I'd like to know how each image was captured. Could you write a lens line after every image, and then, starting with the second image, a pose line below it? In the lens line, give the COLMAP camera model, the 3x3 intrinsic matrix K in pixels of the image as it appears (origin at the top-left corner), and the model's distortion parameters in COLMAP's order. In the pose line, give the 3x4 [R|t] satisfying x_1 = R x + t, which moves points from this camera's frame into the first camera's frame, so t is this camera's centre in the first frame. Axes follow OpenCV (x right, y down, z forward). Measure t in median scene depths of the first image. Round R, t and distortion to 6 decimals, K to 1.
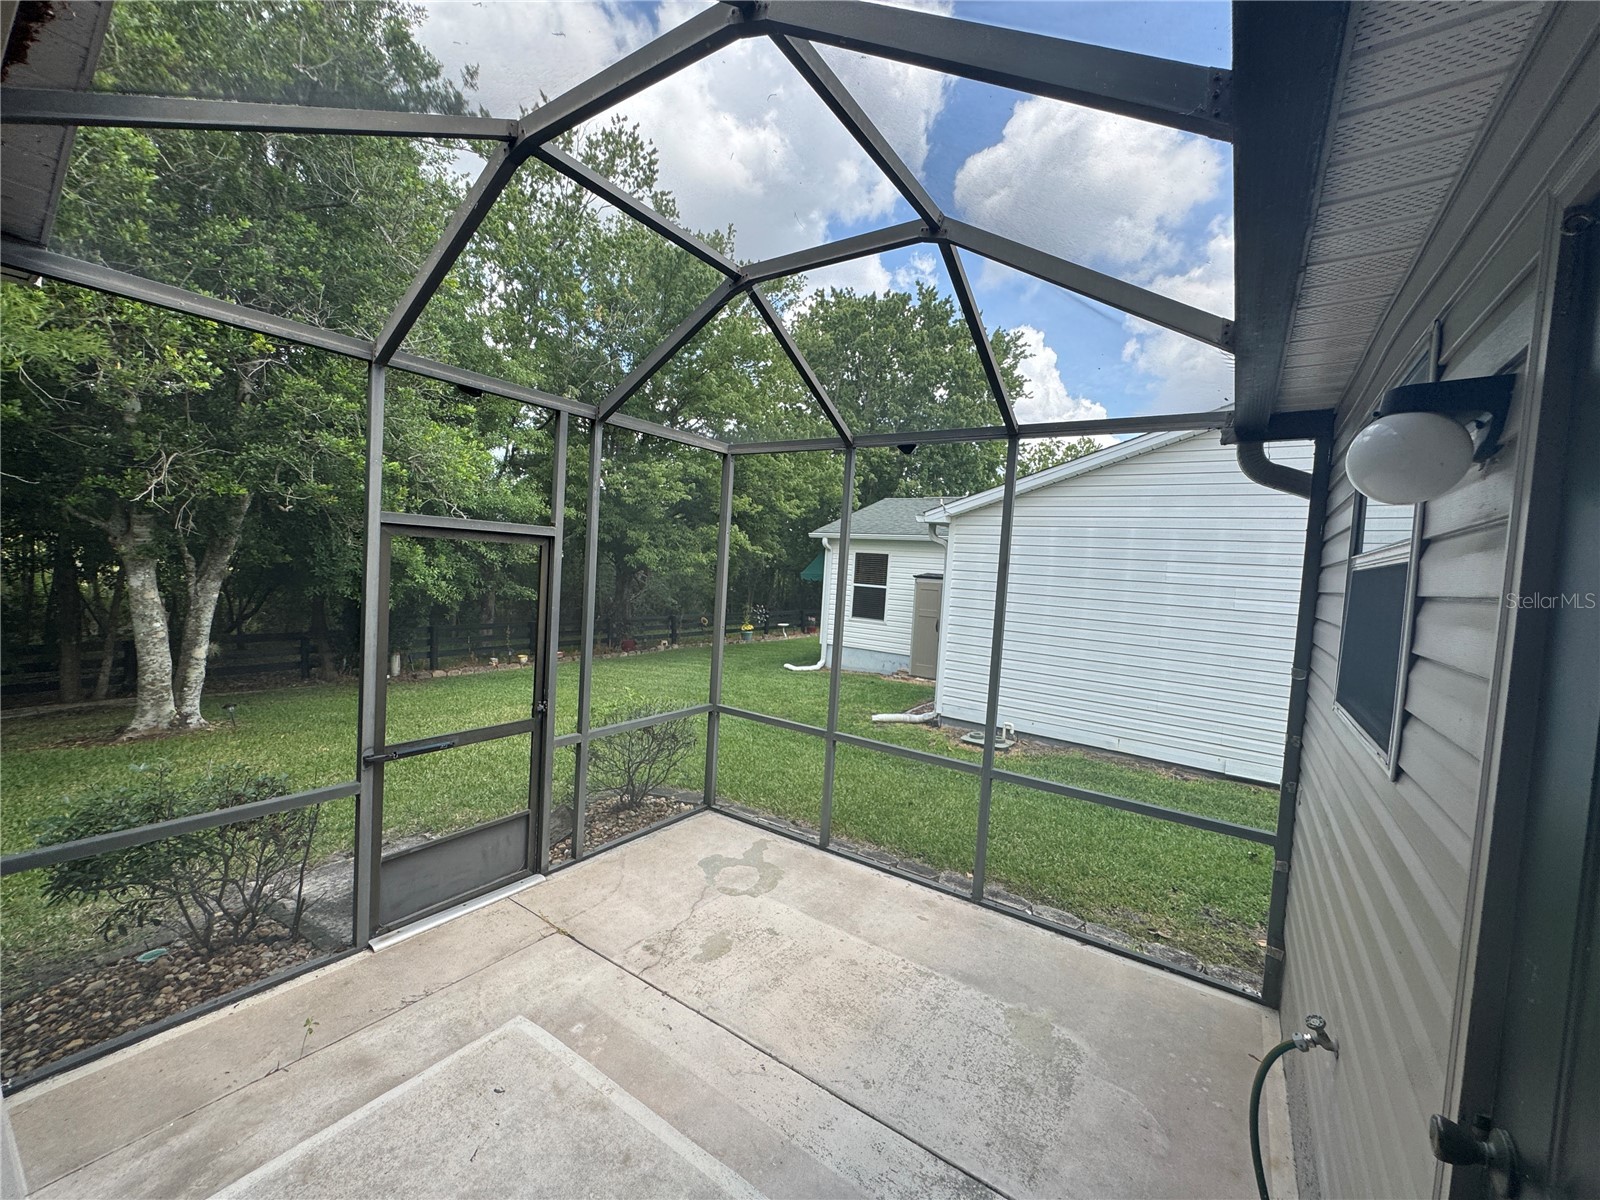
lens RADIAL K [[639.1, 0, 800.8], [0, 639.1, 597.3], [0, 0, 1]] dist [-0.002644, -0.000138]
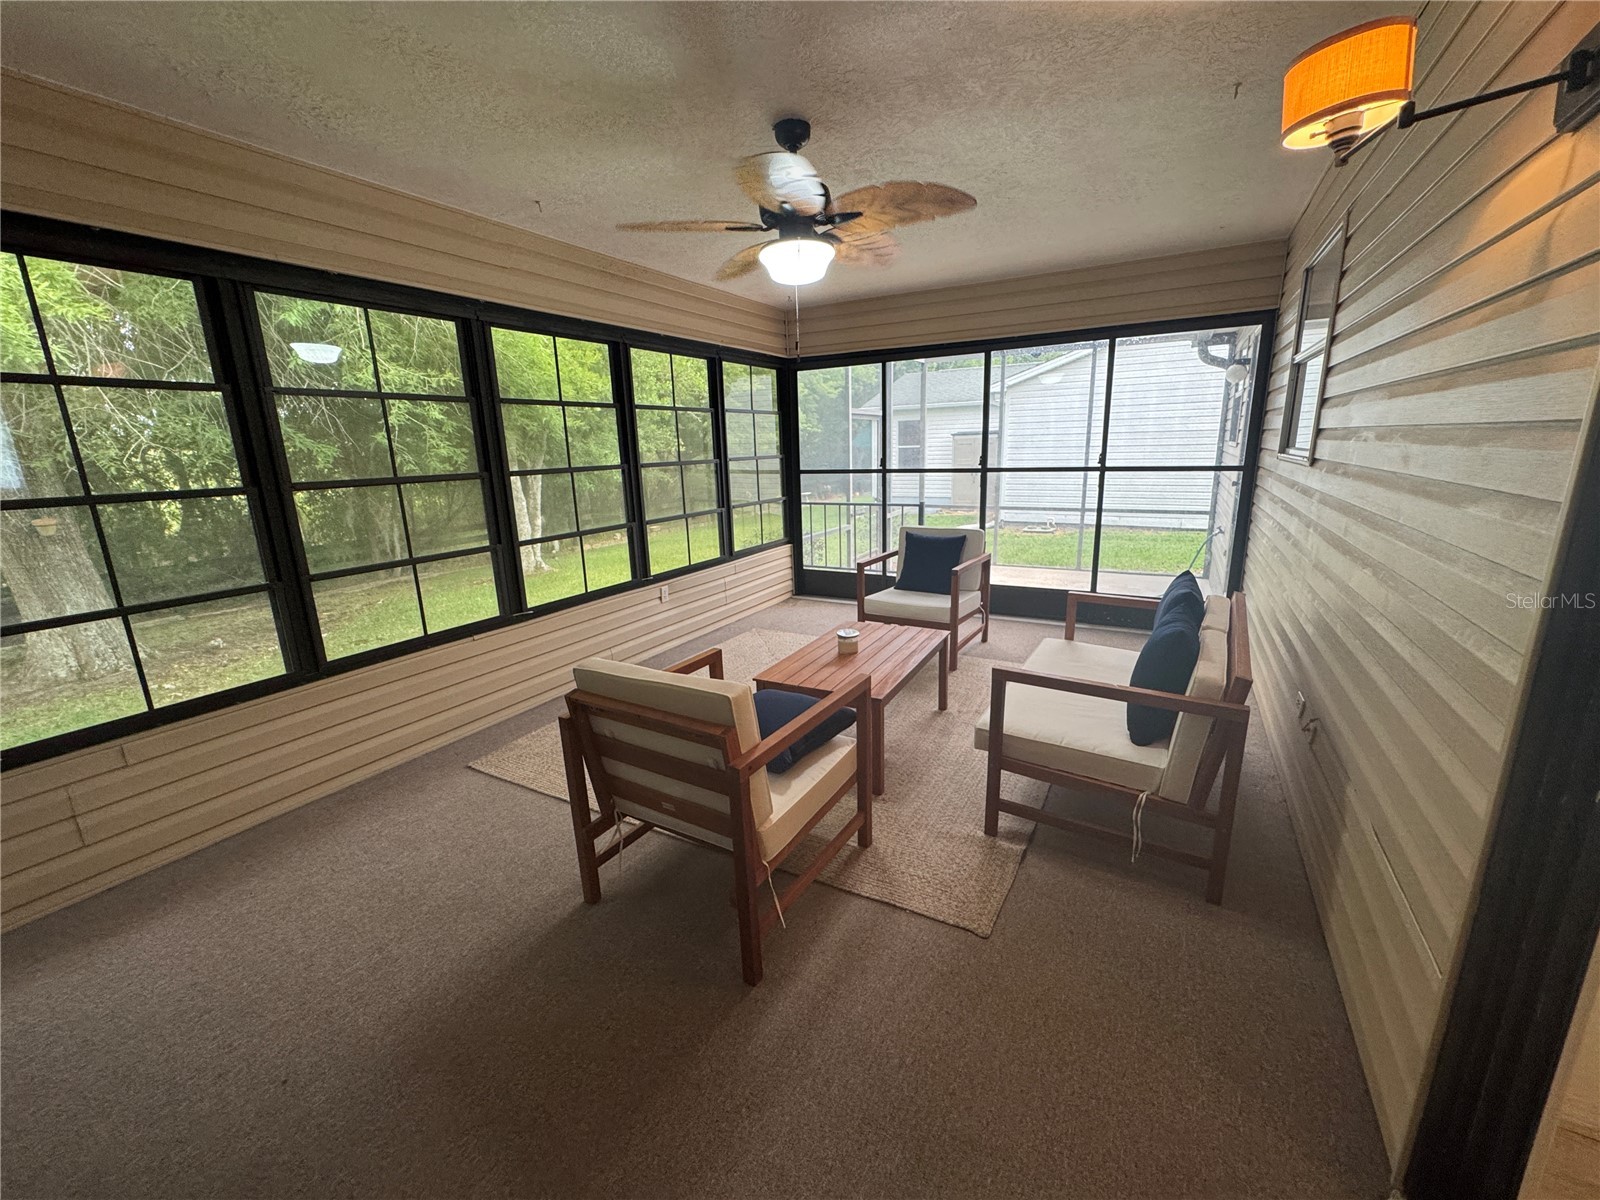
lens RADIAL K [[639.1, 0, 800.8], [0, 639.1, 597.3], [0, 0, 1]] dist [-0.002644, -0.000138]
pose [[0.992761, -0.104412, 0.059365, -0.478710], [0.091722, 0.978158, 0.186530, 0.040707], [-0.077545, -0.179734, 0.980654, -0.646660]]
